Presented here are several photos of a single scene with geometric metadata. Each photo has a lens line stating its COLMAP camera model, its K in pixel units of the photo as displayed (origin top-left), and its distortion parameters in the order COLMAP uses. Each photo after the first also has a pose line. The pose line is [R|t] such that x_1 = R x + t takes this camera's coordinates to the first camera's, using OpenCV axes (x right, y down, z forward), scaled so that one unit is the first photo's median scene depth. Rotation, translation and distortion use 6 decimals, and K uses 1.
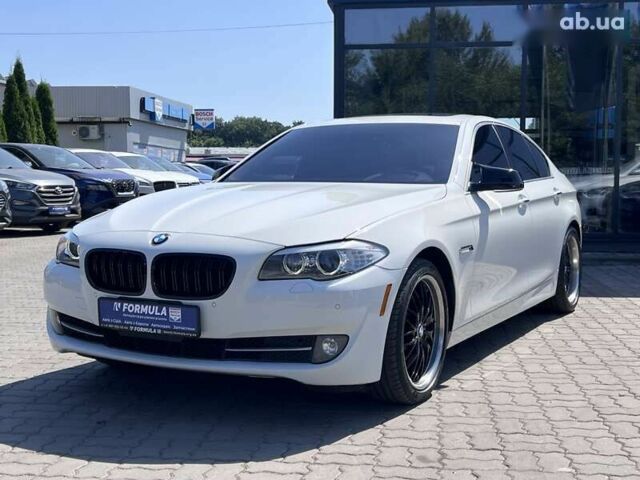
lens RADIAL K [[816.7, 0, 320.3], [0, 816.7, 229.4], [0, 0, 1]] dist [0.034975, -0.040564]
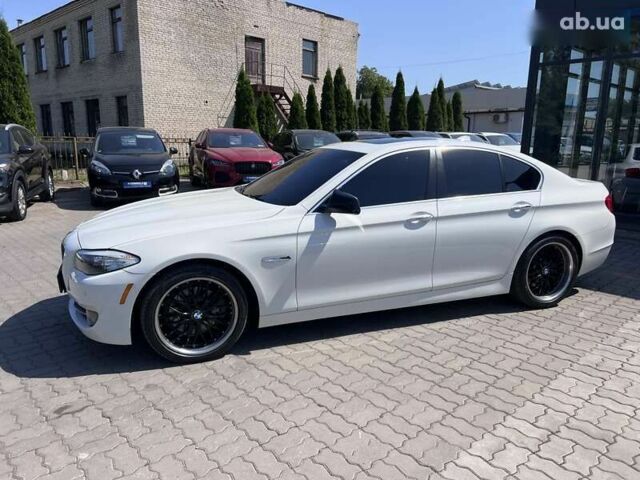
lens RADIAL K [[465.7, 0, 334.1], [0, 465.7, 238.1], [0, 0, 1]] dist [0.024534, -0.000166]
pose [[0.784880, 0.136113, -0.604513, 0.760880], [-0.050318, 0.986354, 0.156758, -0.142317], [0.617601, -0.092618, 0.781019, 0.511532]]
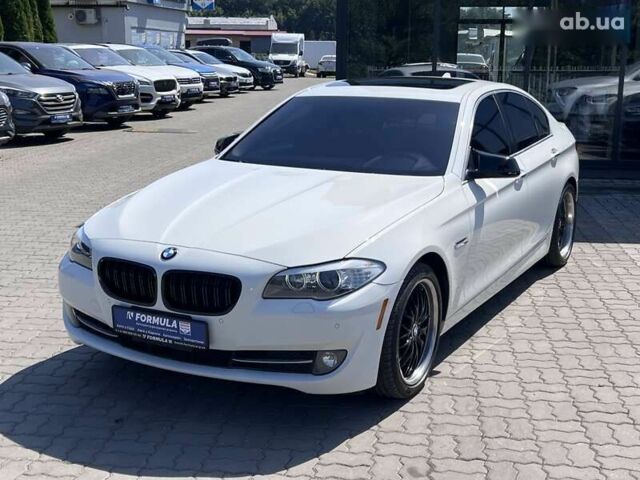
lens RADIAL K [[816.7, 0, 320.3], [0, 816.7, 229.4], [0, 0, 1]] dist [0.034975, -0.040564]
pose [[0.999985, 0.005071, -0.001846, 0.000585], [-0.004746, 0.989216, 0.146385, -0.156726], [0.002568, -0.146374, 0.989226, -0.033166]]
